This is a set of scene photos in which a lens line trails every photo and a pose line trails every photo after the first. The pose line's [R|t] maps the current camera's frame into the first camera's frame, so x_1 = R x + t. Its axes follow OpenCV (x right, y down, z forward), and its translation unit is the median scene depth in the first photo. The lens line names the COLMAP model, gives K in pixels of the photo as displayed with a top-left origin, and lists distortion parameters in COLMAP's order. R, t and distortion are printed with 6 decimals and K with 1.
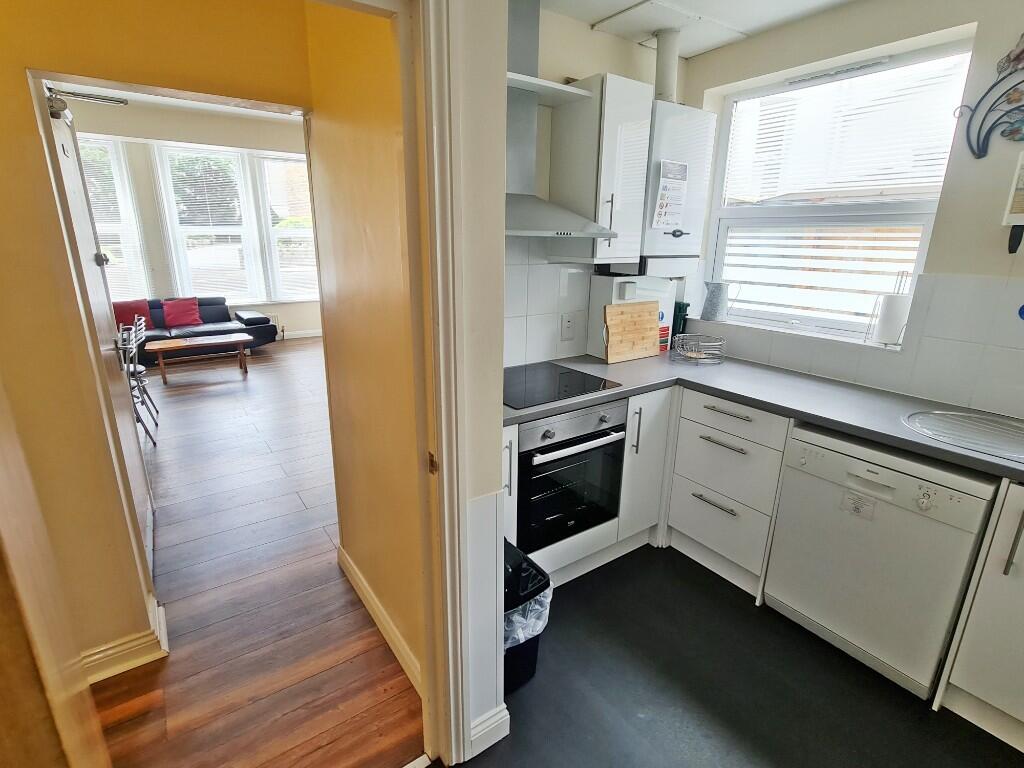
lens RADIAL K [[502.9, 0, 512.0], [0, 502.9, 384.0], [0, 0, 1]] dist [-0.002123, -0.001520]
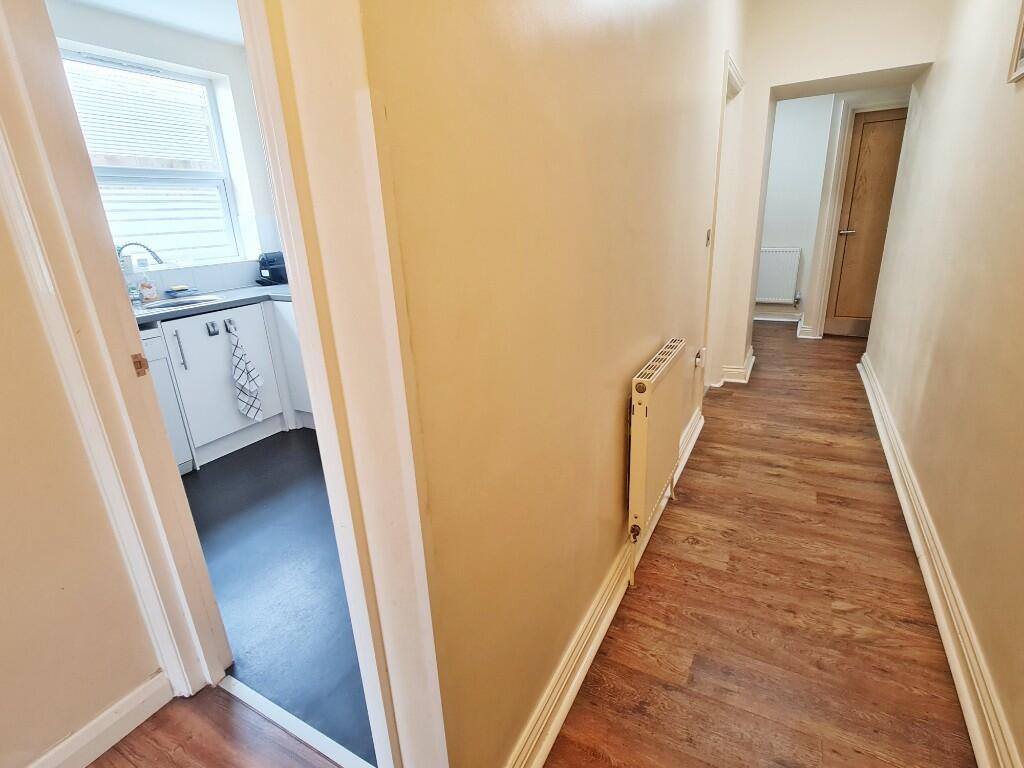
lens RADIAL K [[502.9, 0, 512.0], [0, 502.9, 384.0], [0, 0, 1]] dist [-0.002123, -0.001520]
pose [[-0.436318, -0.275190, 0.856678, -0.752882], [0.290645, 0.857943, 0.423626, -0.007235], [-0.851558, 0.433825, -0.294354, 0.358557]]
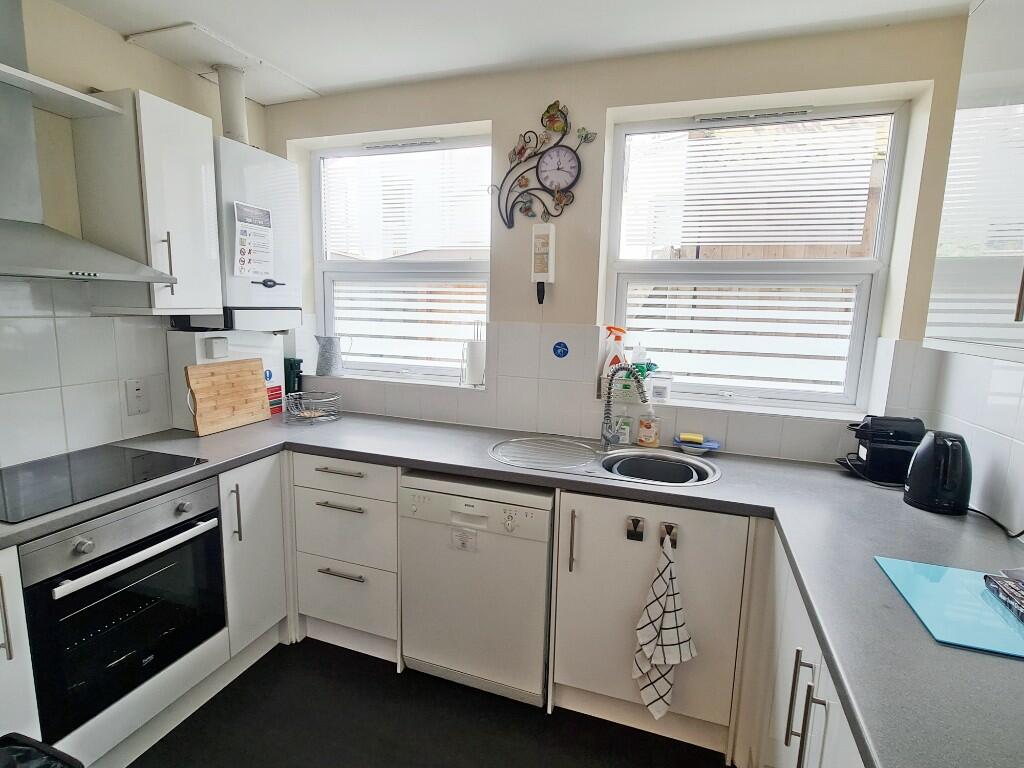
lens RADIAL K [[502.9, 0, 512.0], [0, 502.9, 384.0], [0, 0, 1]] dist [-0.002123, -0.001520]
pose [[0.811864, -0.077927, 0.578623, 0.155215], [0.146985, 0.986413, -0.073387, 0.011247], [-0.565042, 0.144629, 0.812287, 0.044600]]
